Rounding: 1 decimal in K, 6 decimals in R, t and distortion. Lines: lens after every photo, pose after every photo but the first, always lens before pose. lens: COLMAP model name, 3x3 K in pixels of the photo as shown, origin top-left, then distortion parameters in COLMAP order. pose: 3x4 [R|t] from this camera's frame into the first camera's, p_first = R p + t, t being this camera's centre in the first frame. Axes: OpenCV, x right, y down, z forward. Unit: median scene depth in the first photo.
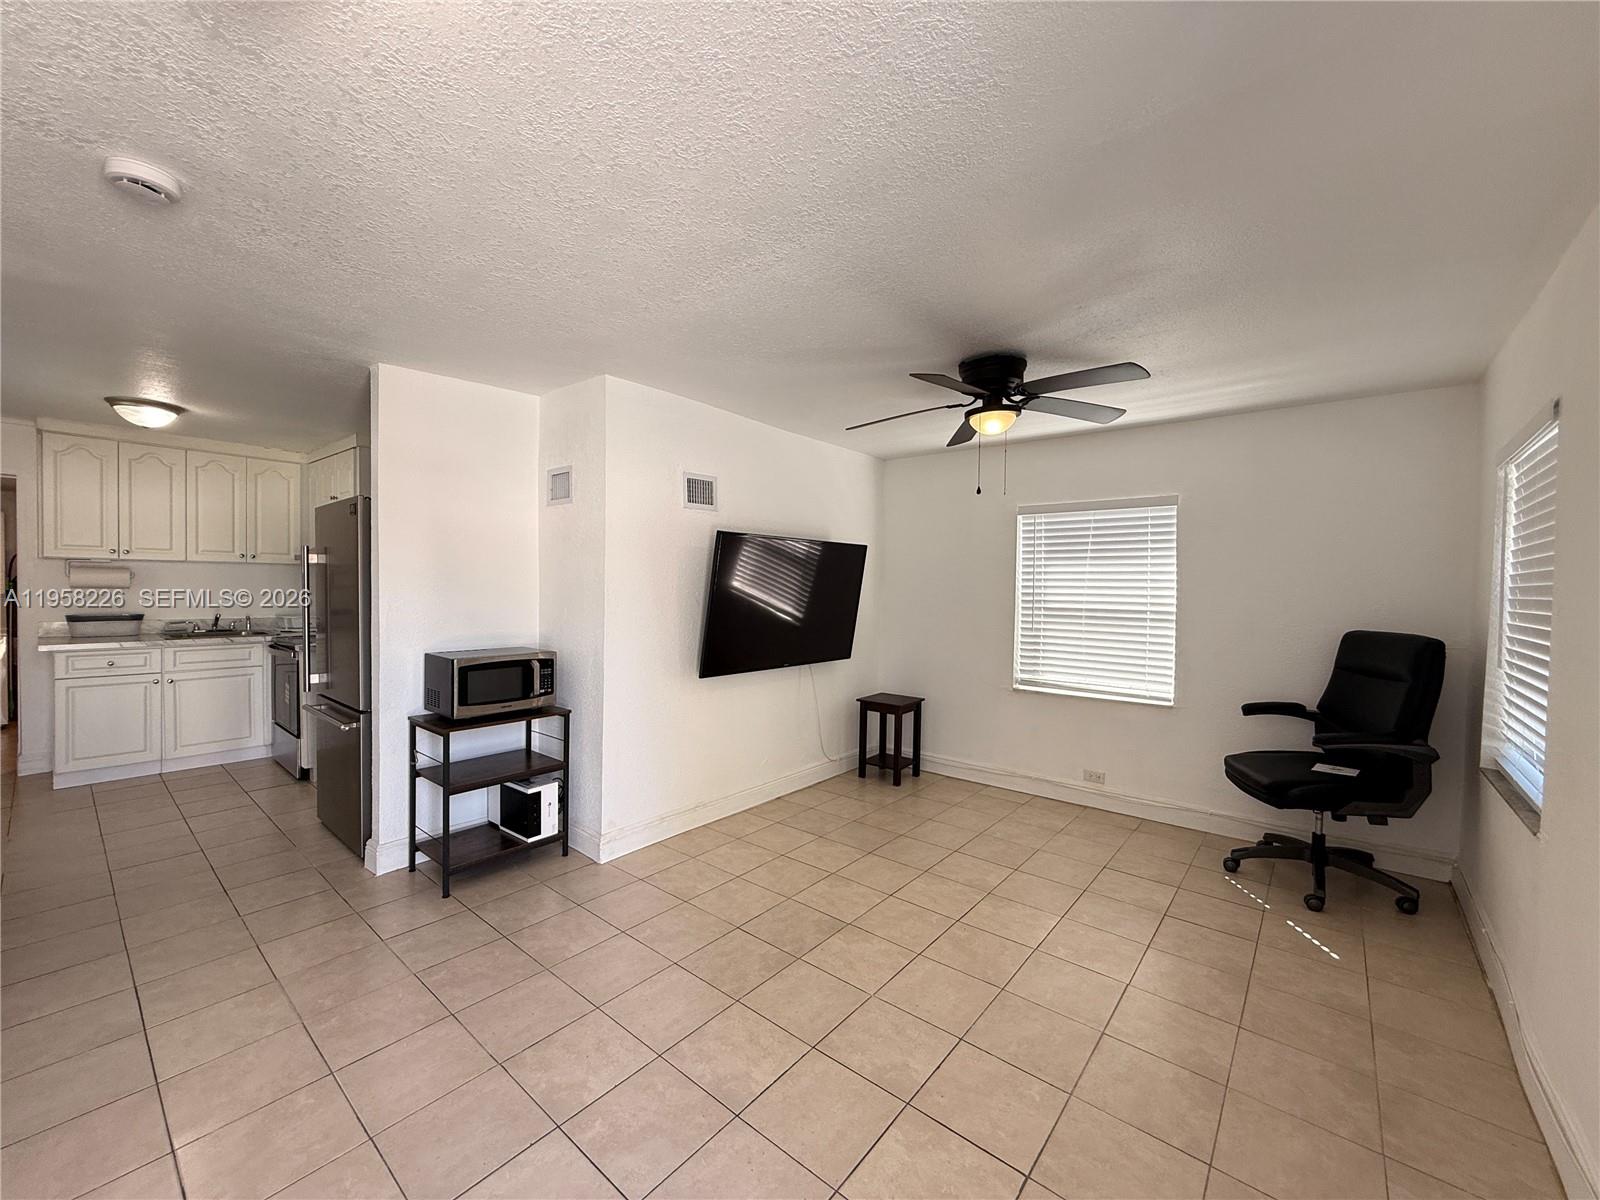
lens RADIAL K [[638.7, 0, 794.3], [0, 638.7, 599.3], [0, 0, 1]] dist [-0.000209, 0.000240]
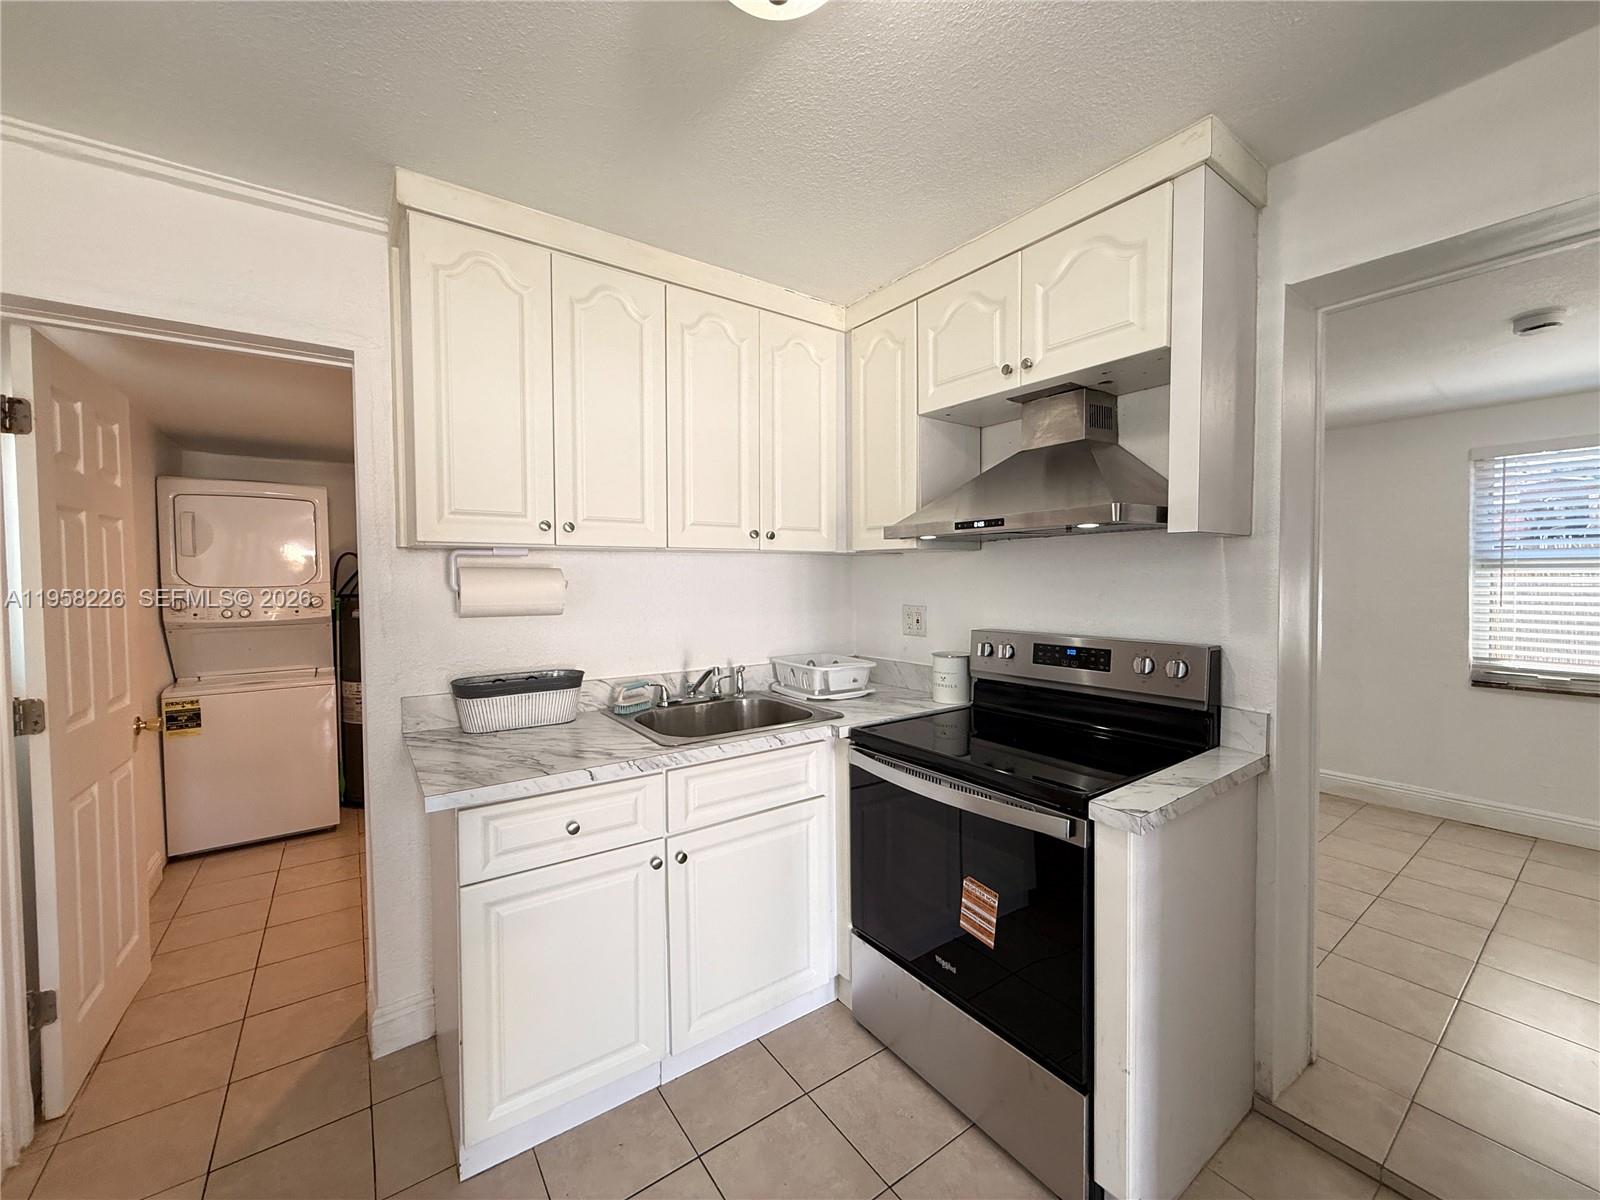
lens RADIAL K [[638.7, 0, 797.4], [0, 638.7, 600.1], [0, 0, 1]] dist [-0.000209, 0.000240]
pose [[0.968241, -0.014426, -0.249602, -1.024100], [0.017103, 0.999817, 0.008559, -0.036379], [0.249433, -0.012556, 0.968311, 0.816710]]
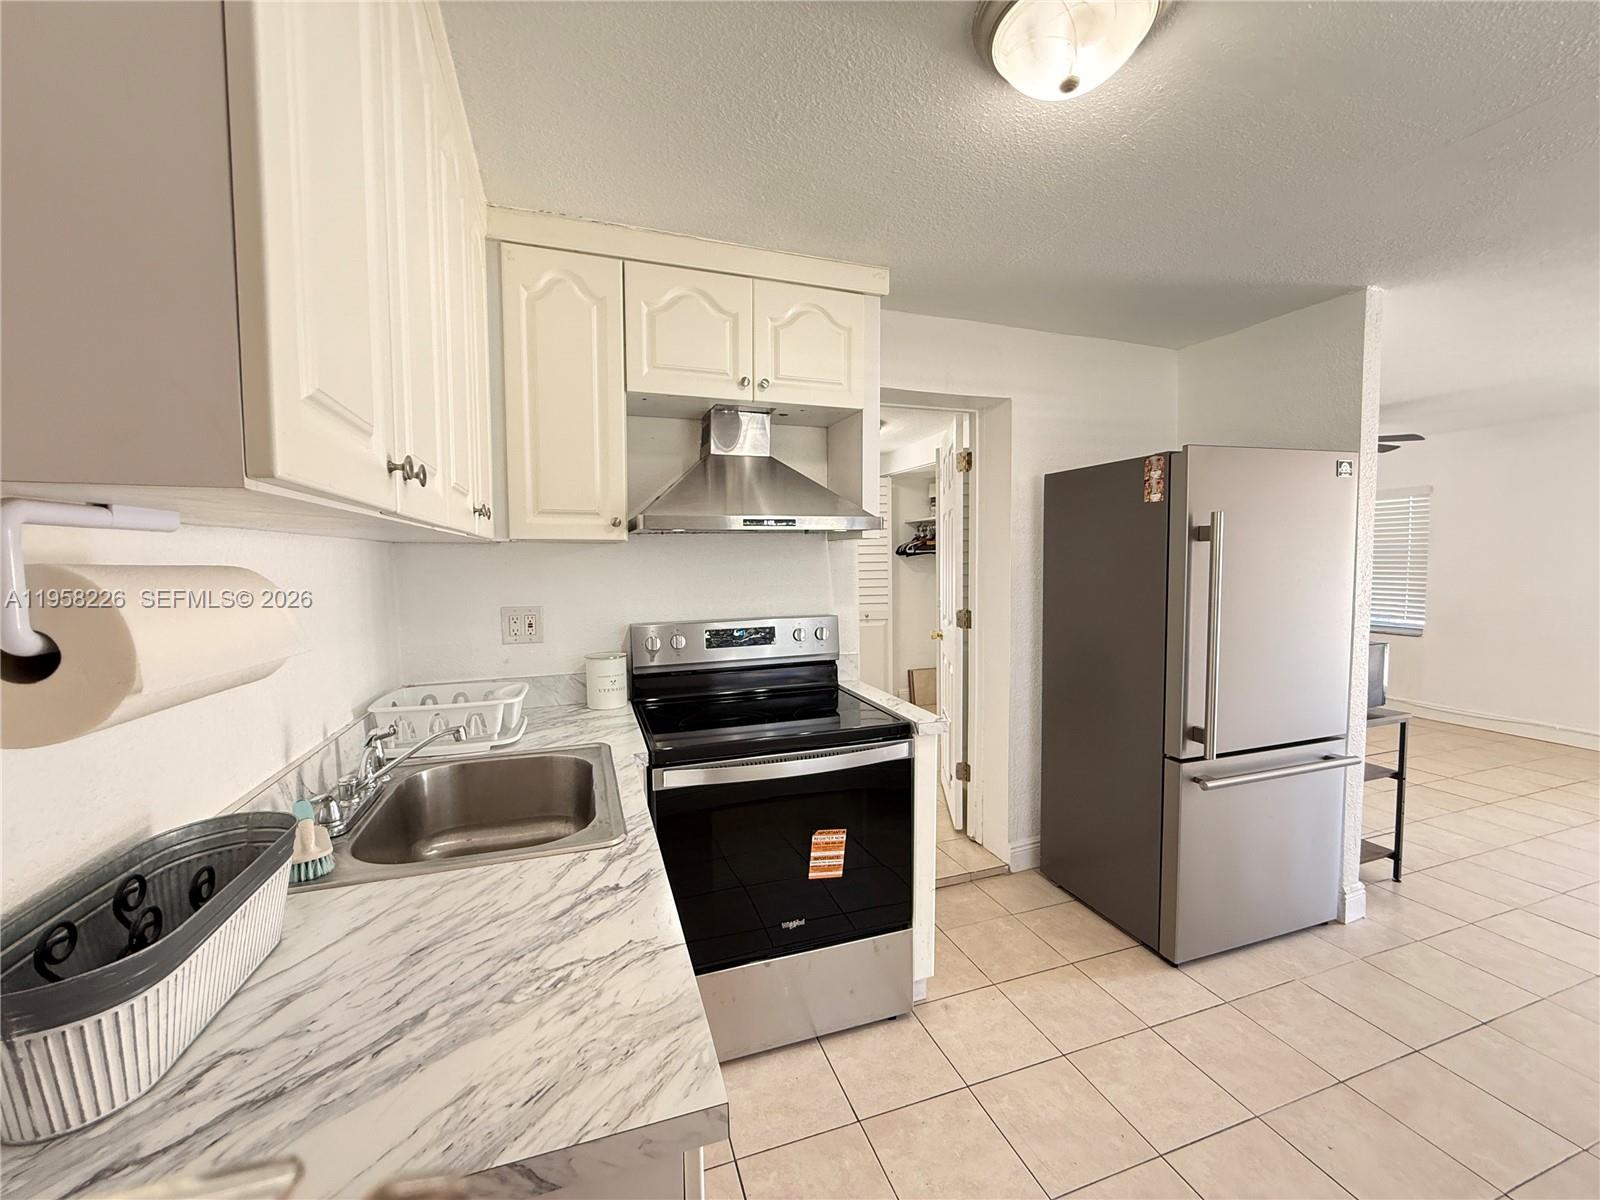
lens RADIAL K [[638.7, 0, 791.5], [0, 638.7, 598.2], [0, 0, 1]] dist [-0.000209, 0.000240]
pose [[0.512731, -0.079047, 0.854903, -1.465065], [0.041923, 0.996870, 0.067031, -0.059675], [-0.857525, 0.001471, 0.514440, 1.033336]]
